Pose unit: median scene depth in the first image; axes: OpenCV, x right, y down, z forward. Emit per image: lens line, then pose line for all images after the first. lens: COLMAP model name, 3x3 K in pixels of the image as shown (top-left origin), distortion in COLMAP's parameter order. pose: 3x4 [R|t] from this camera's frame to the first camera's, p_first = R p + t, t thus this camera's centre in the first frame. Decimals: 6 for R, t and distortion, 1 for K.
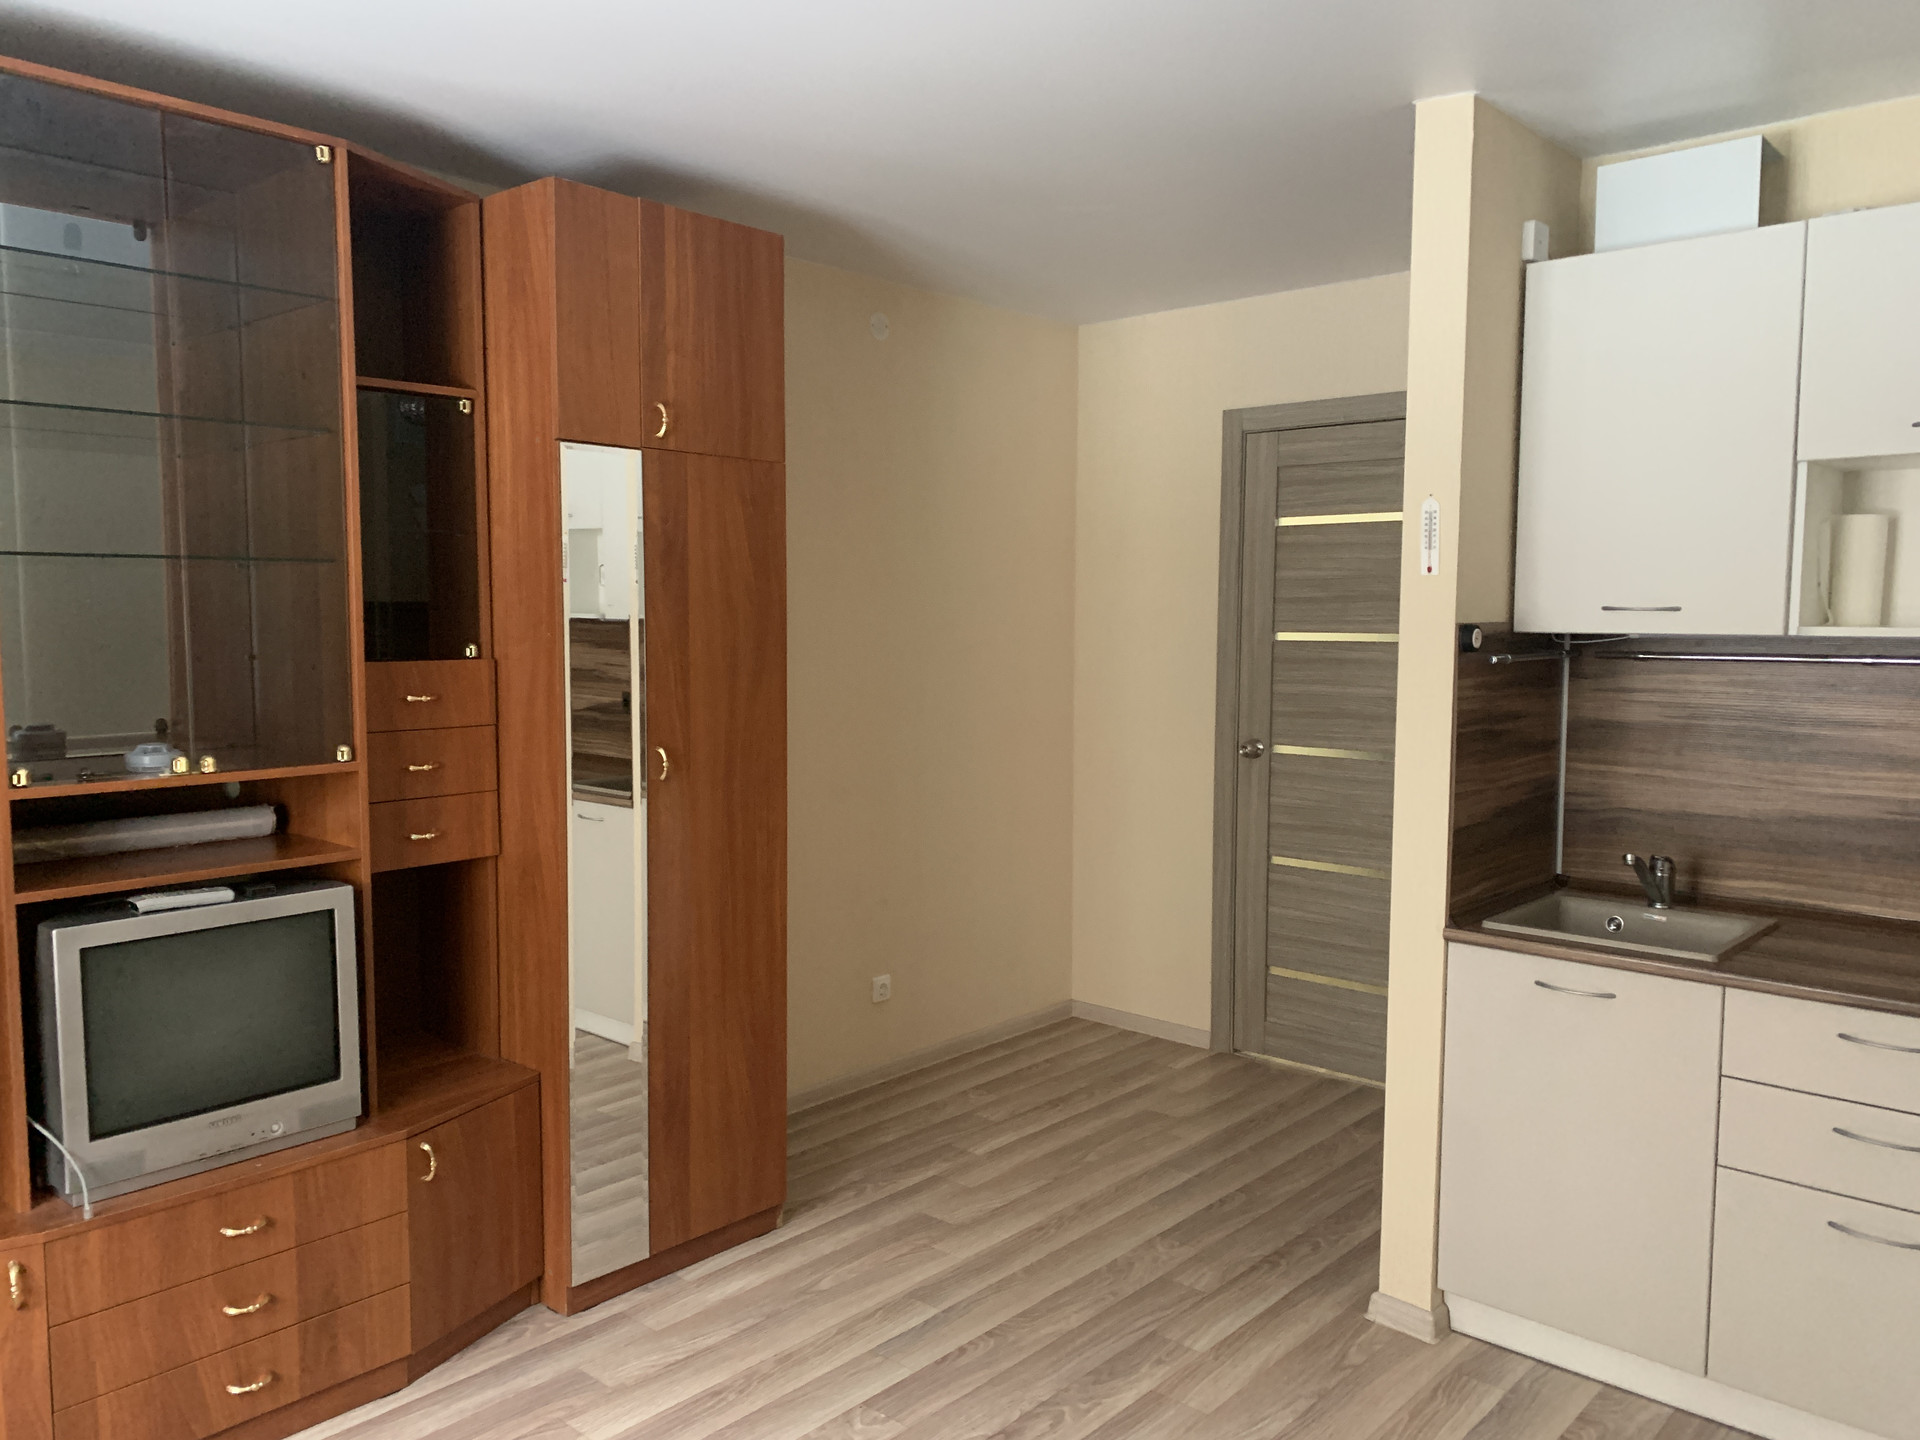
lens RADIAL K [[1448.3, 0, 934.7], [0, 1448.3, 726.3], [0, 0, 1]] dist [0.043046, -0.049882]
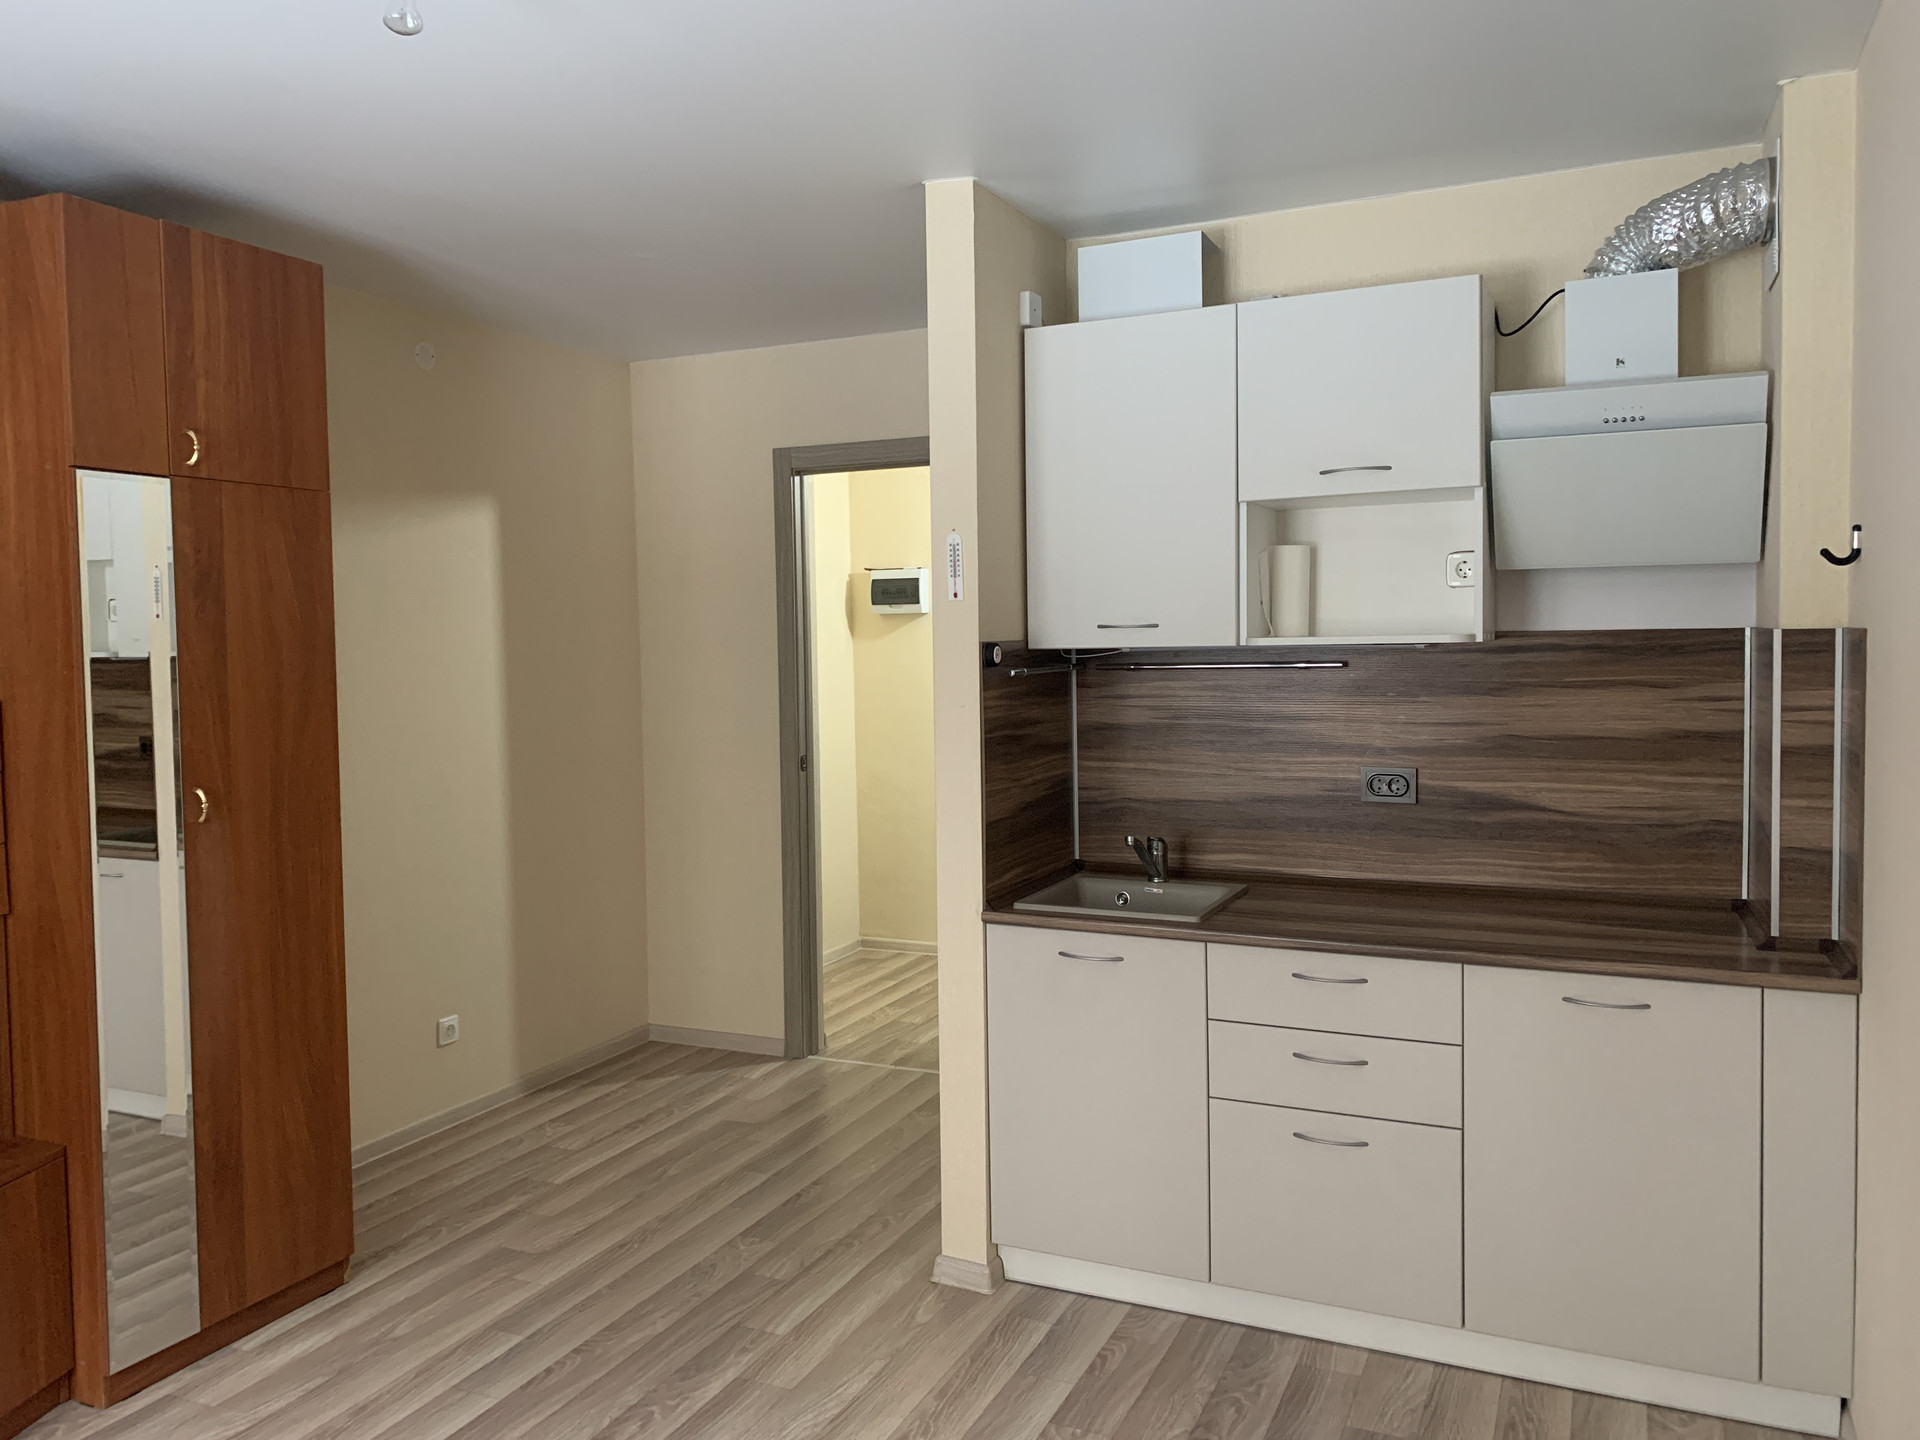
lens RADIAL K [[1448.3, 0, 935.7], [0, 1448.3, 700.8], [0, 0, 1]] dist [0.043046, -0.049882]
pose [[0.955606, -0.032776, 0.292819, -0.005586], [0.044107, 0.998509, -0.032176, 0.009536], [-0.291327, 0.043663, 0.955626, -0.060082]]
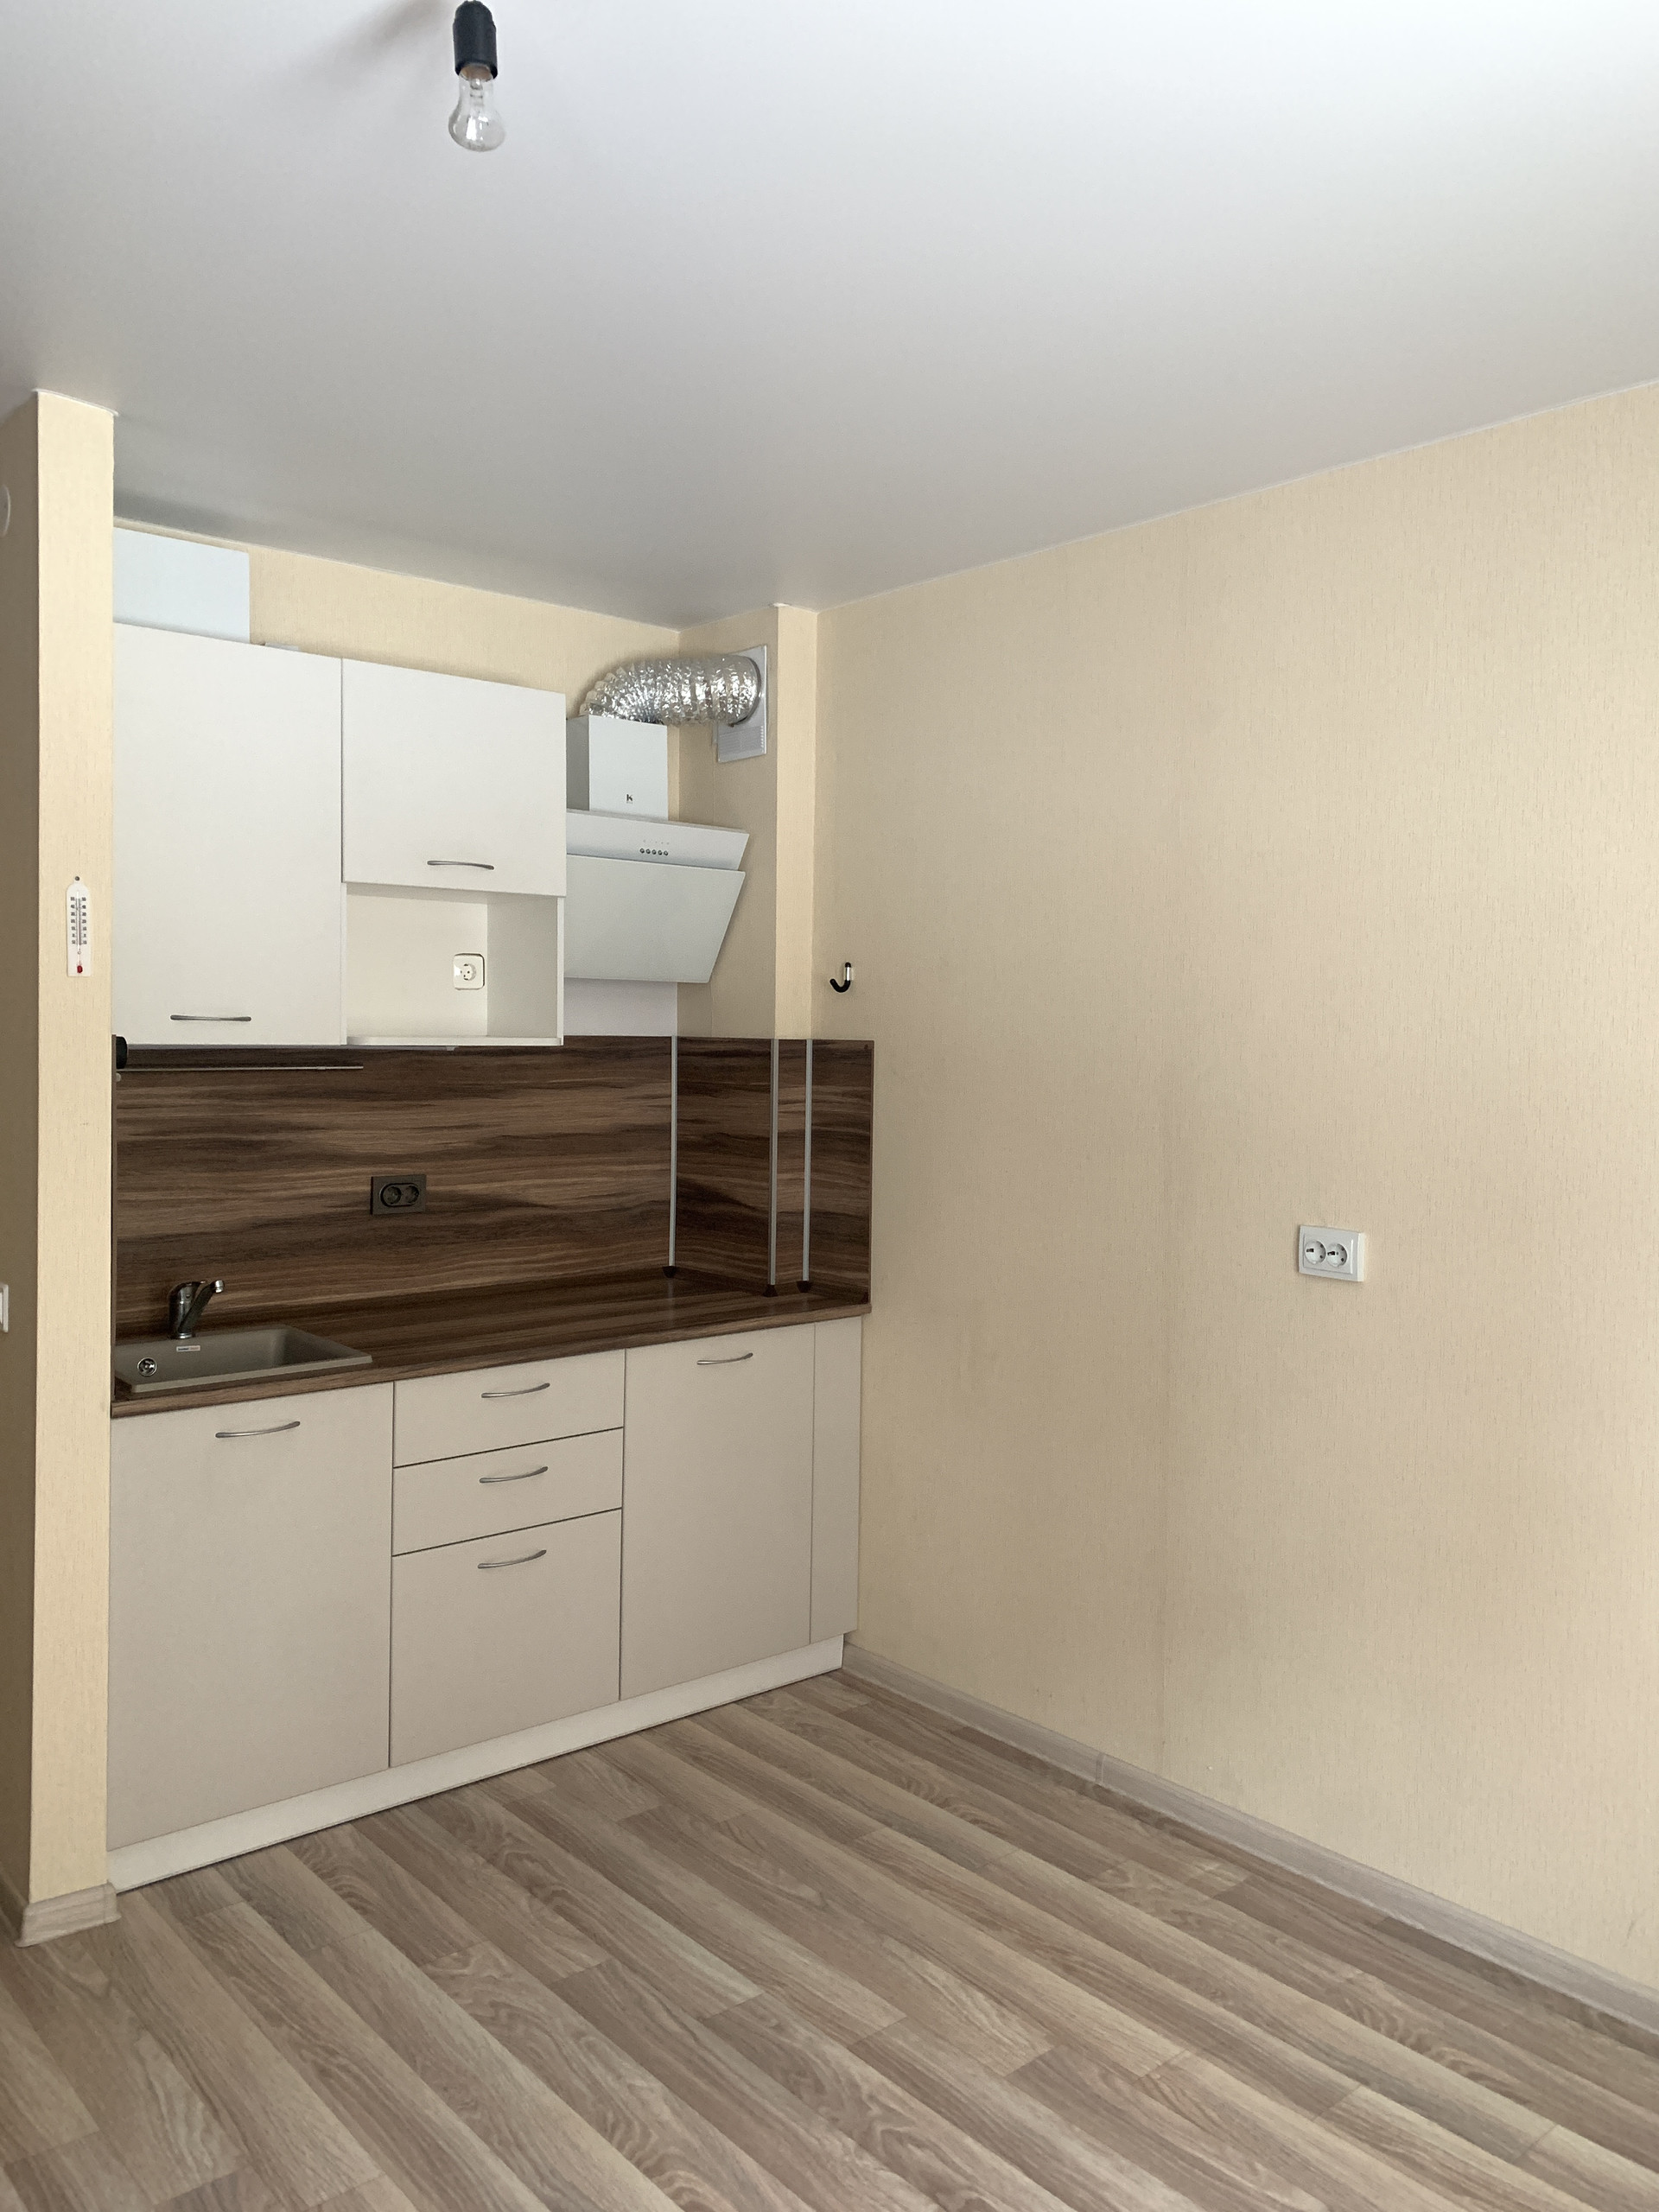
lens RADIAL K [[1668.5, 0, 786.2], [0, 1668.5, 1077.6], [0, 0, 1]] dist [0.043046, -0.049882]
pose [[0.136403, -0.031125, 0.990164, -0.536820], [0.070122, 0.997303, 0.021690, -0.040127], [-0.988169, 0.066474, 0.138218, 0.483908]]
